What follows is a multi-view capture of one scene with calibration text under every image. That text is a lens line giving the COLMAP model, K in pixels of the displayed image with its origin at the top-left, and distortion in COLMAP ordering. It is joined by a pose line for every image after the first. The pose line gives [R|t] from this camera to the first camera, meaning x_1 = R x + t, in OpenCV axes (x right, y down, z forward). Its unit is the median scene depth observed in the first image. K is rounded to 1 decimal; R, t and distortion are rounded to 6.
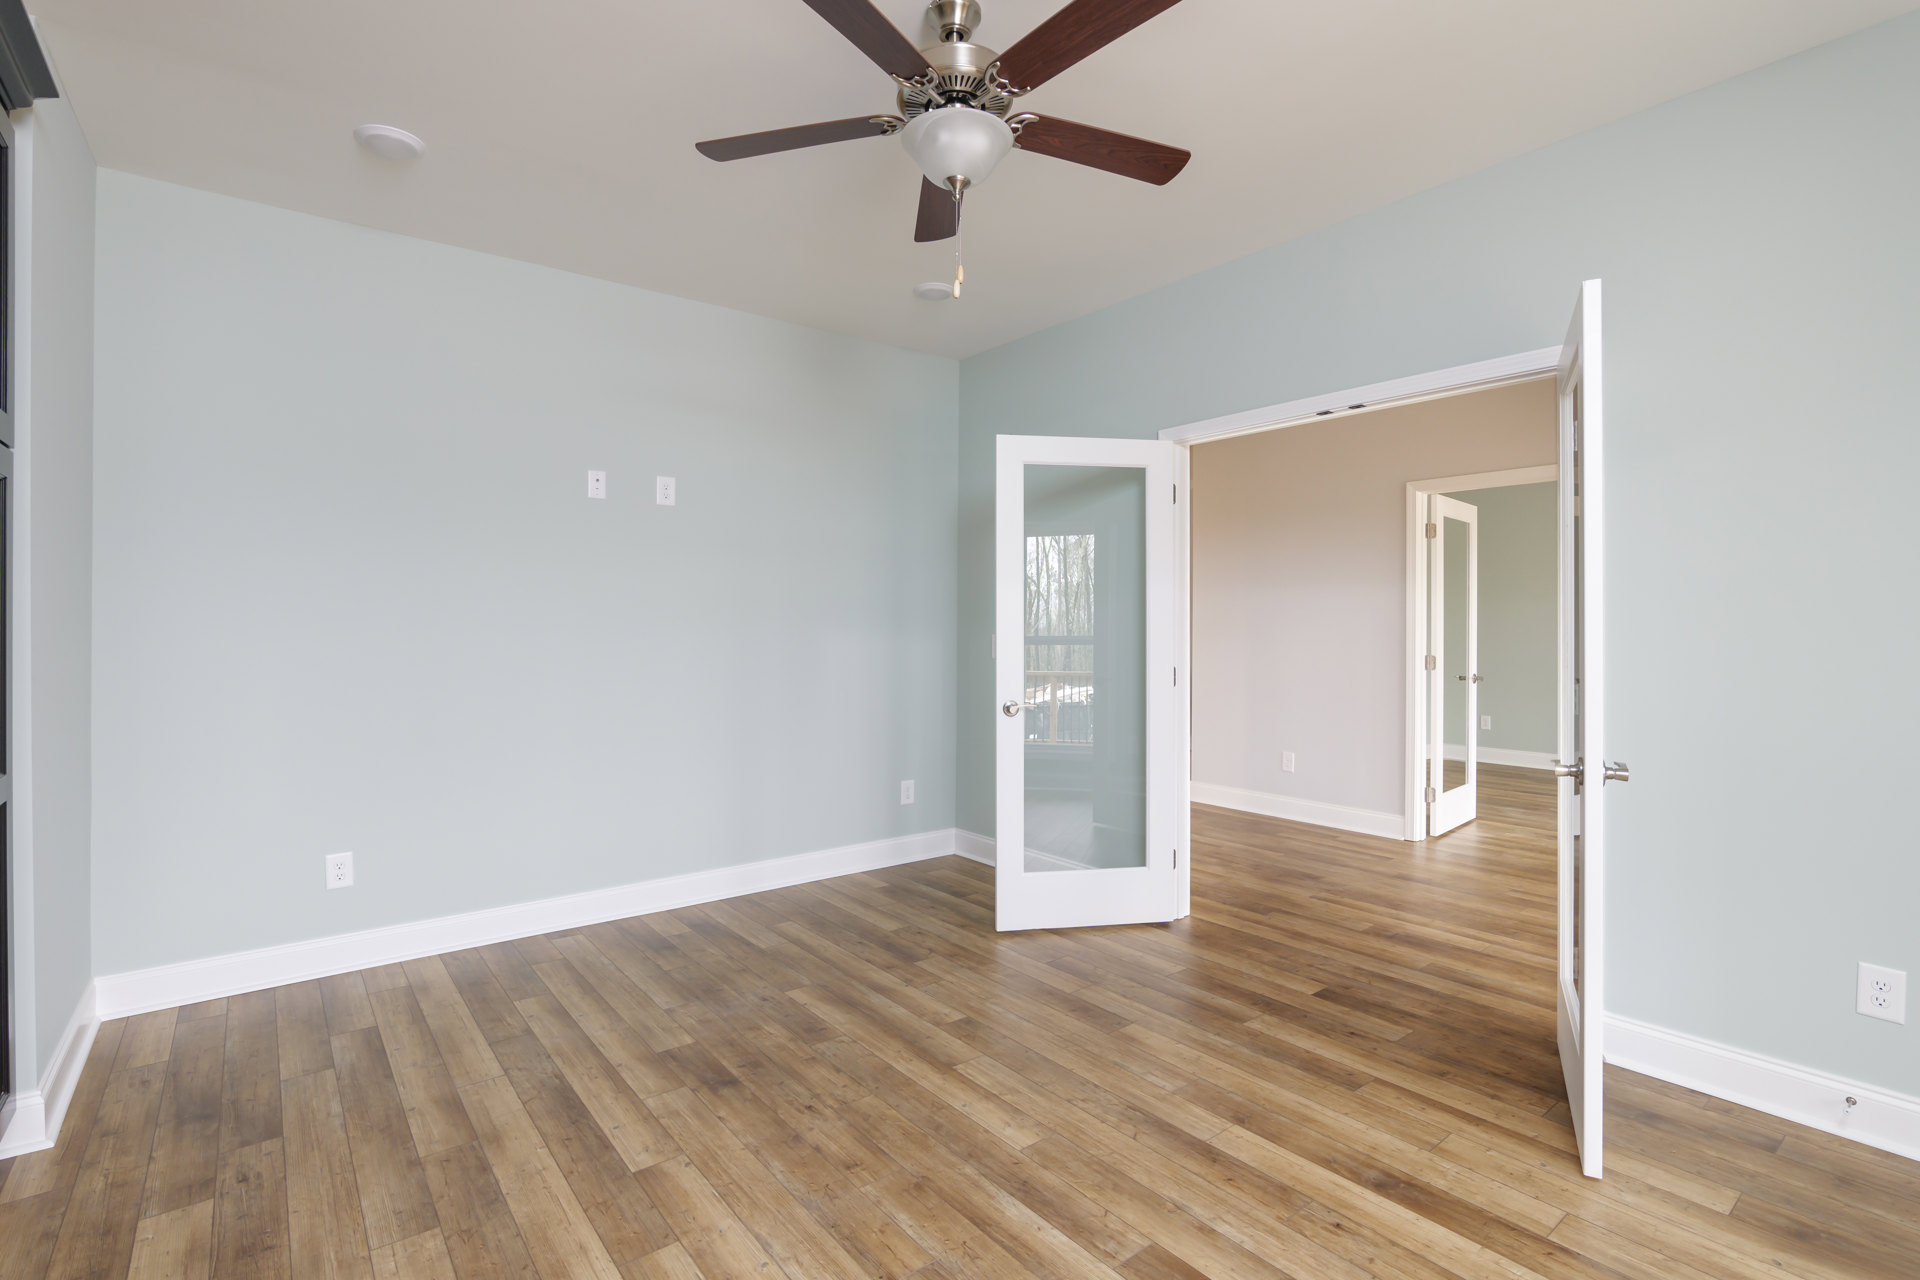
lens RADIAL K [[907.6, 0, 956.4], [0, 907.6, 626.1], [0, 0, 1]] dist [-0.021496, 0.004329]
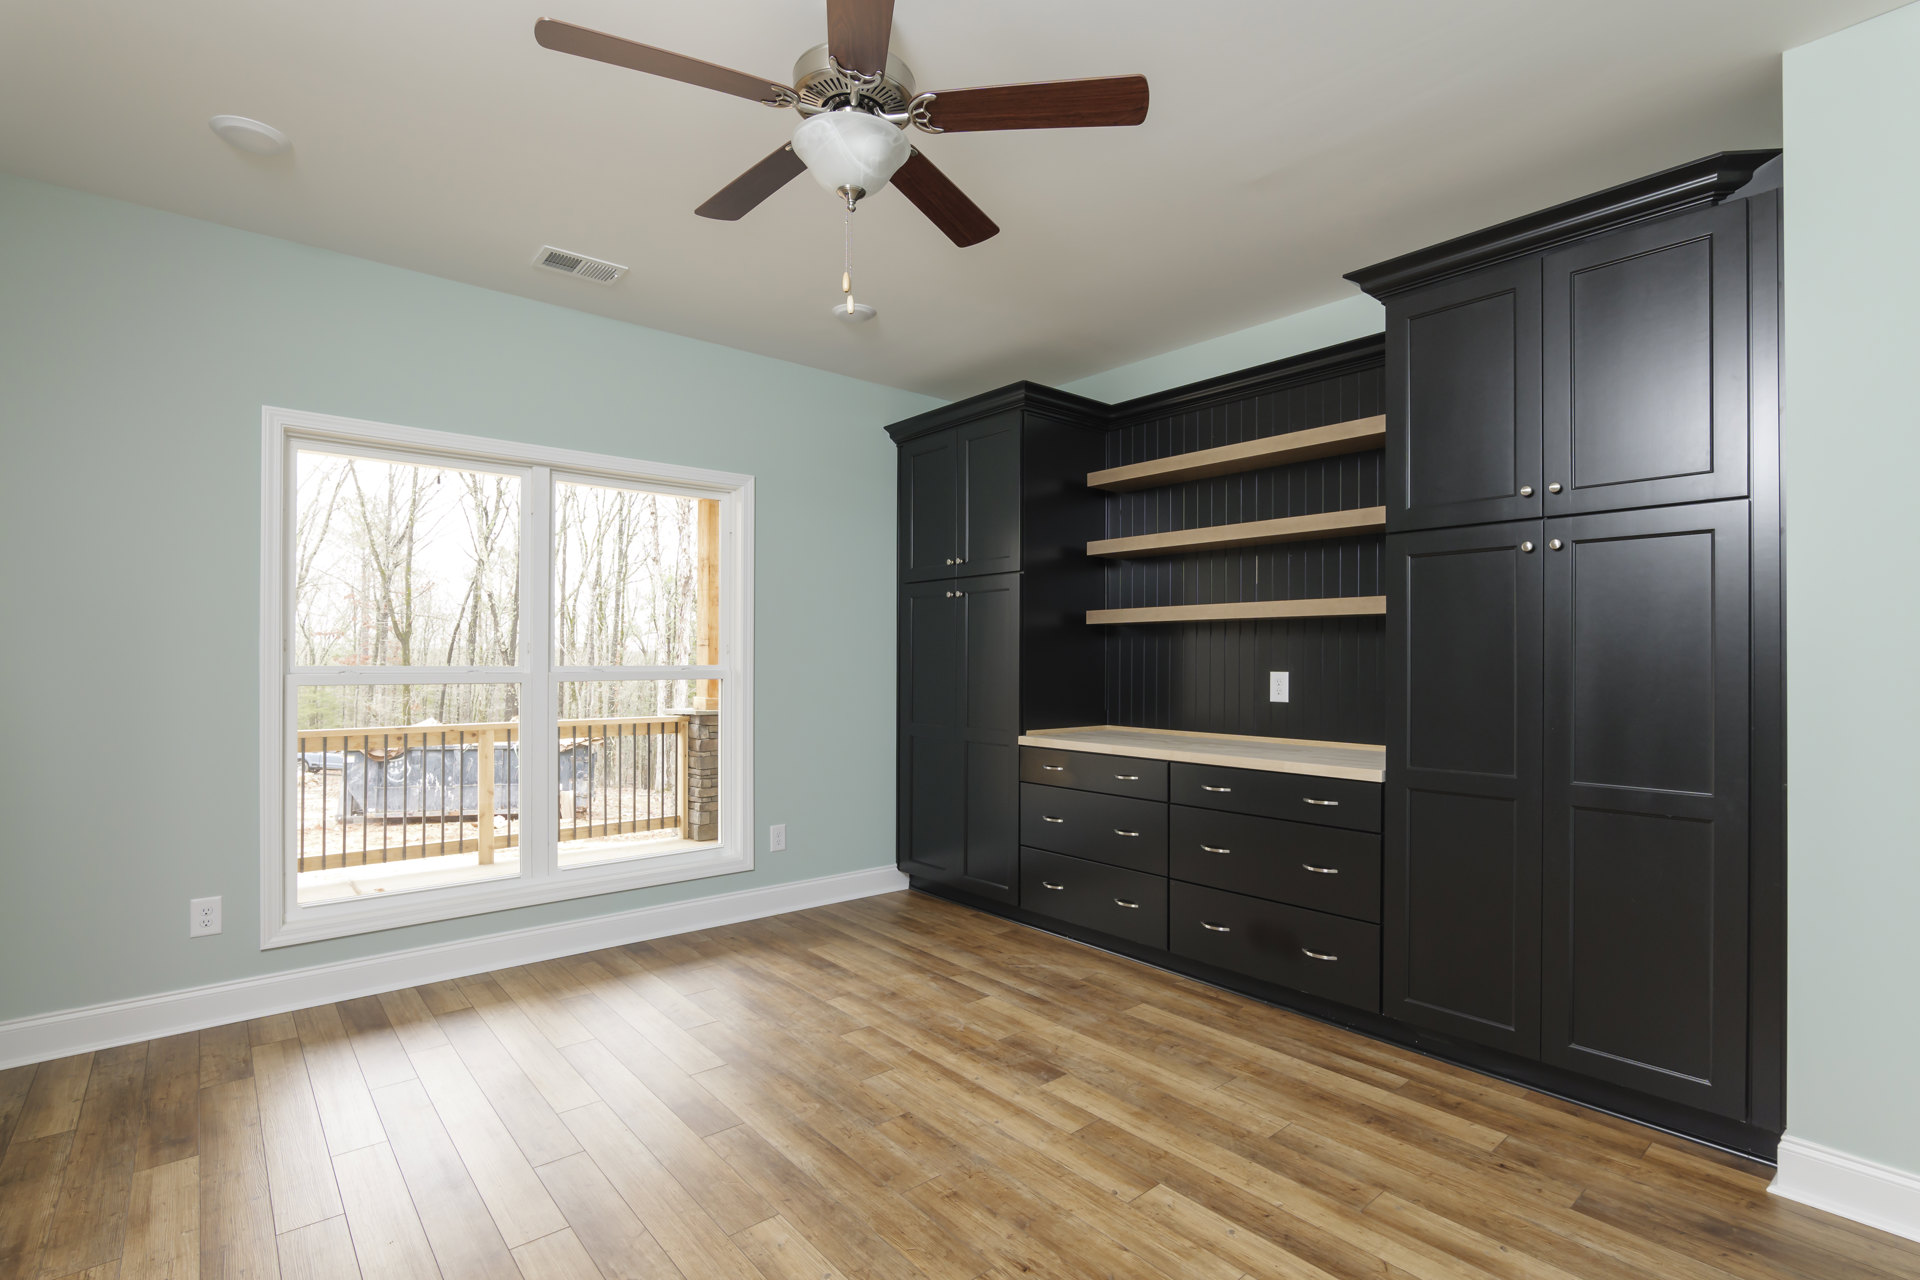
lens RADIAL K [[907.6, 0, 954.6], [0, 907.6, 657.6], [0, 0, 1]] dist [-0.021496, 0.004329]
pose [[-0.999162, -0.004621, -0.040679, -0.072995], [-0.004635, 0.999989, 0.000259, -0.001867], [0.040677, 0.000448, -0.999172, 1.950197]]
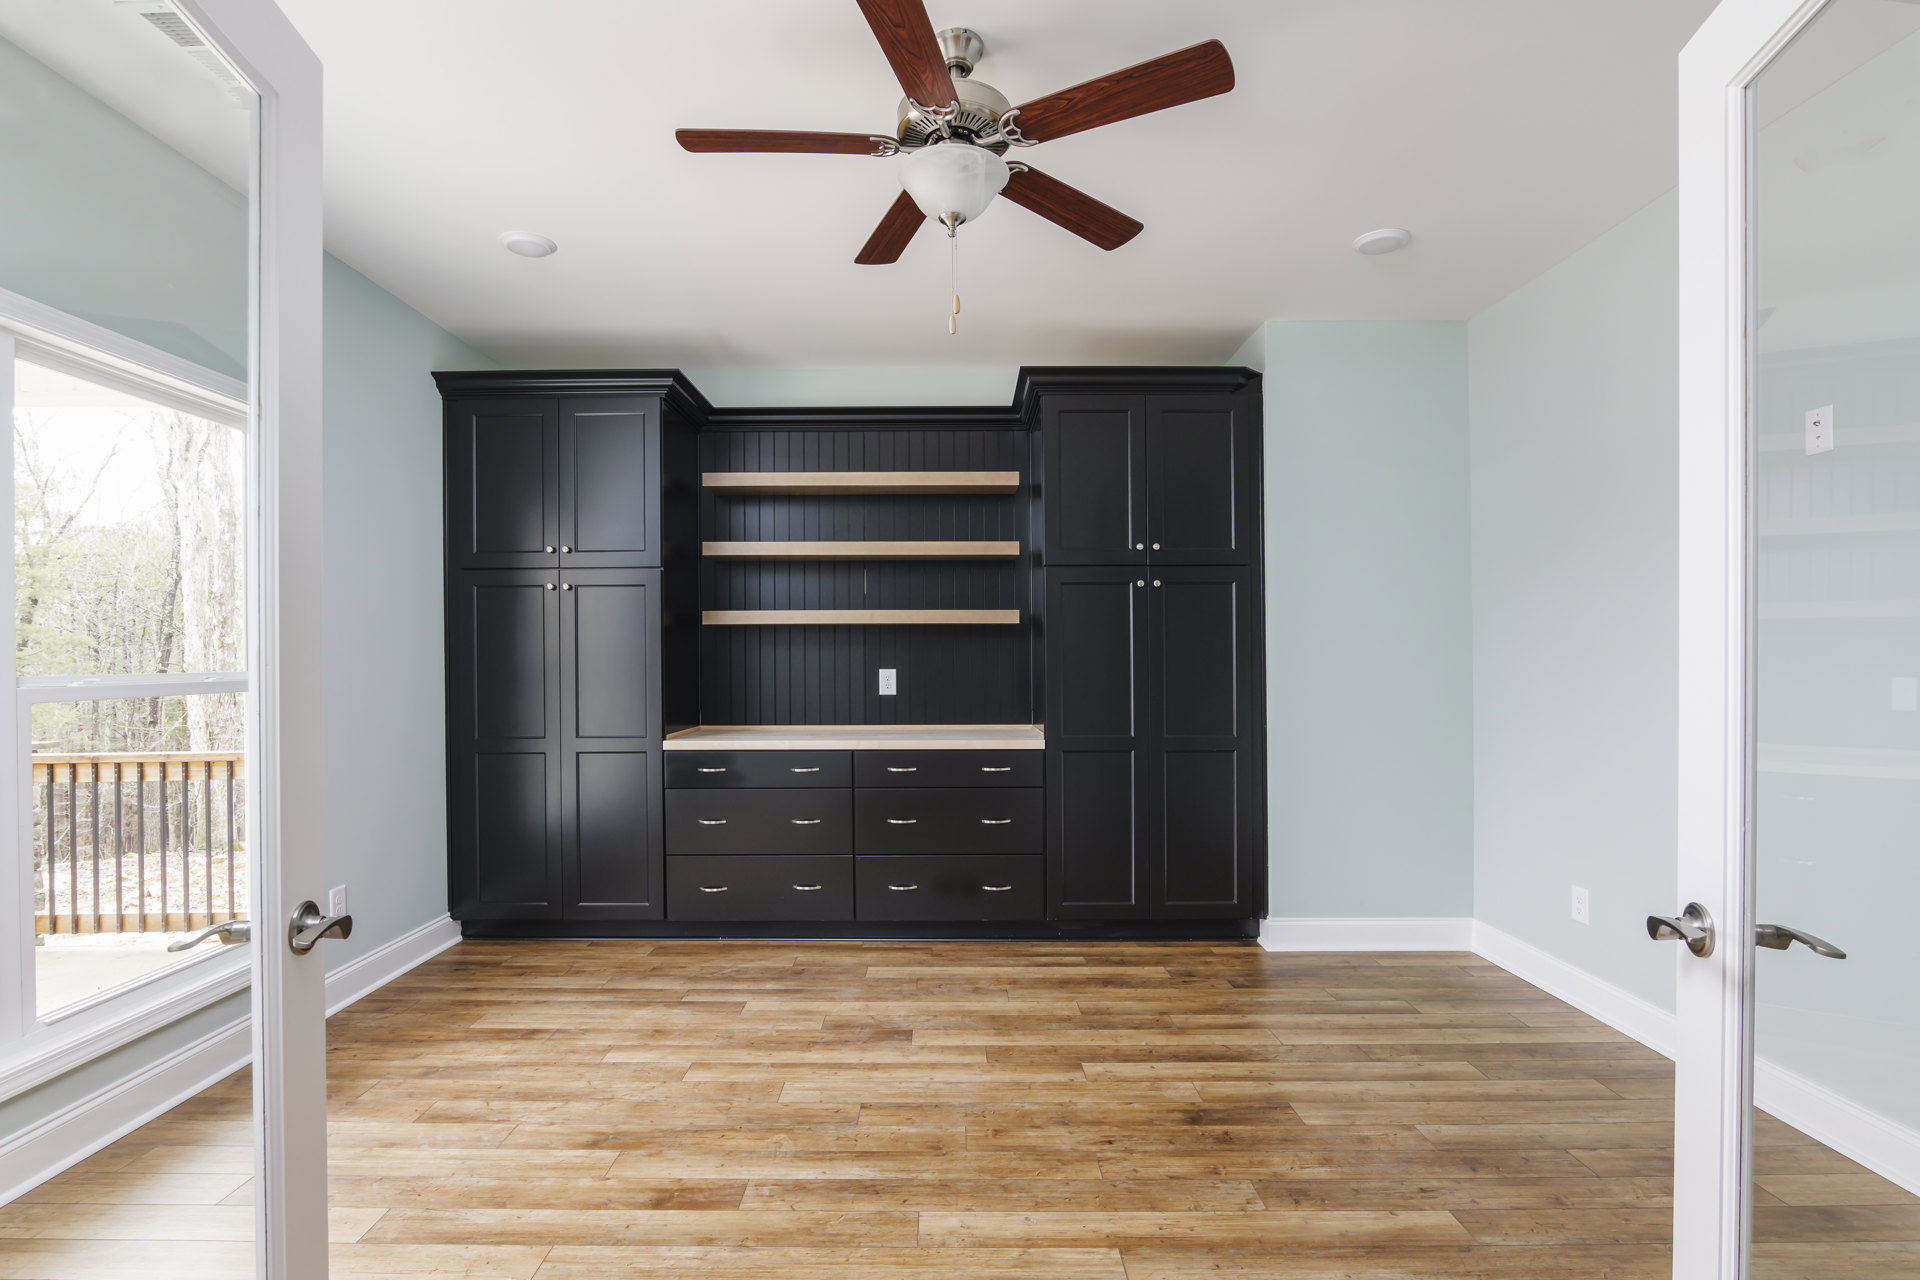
lens RADIAL K [[907.6, 0, 951.9], [0, 907.6, 657.7], [0, 0, 1]] dist [-0.021496, 0.004329]
pose [[-0.614056, -0.000386, -0.789262, 0.798266], [0.000967, 0.999999, -0.001242, -0.000515], [0.789262, -0.001526, -0.614055, 1.611743]]
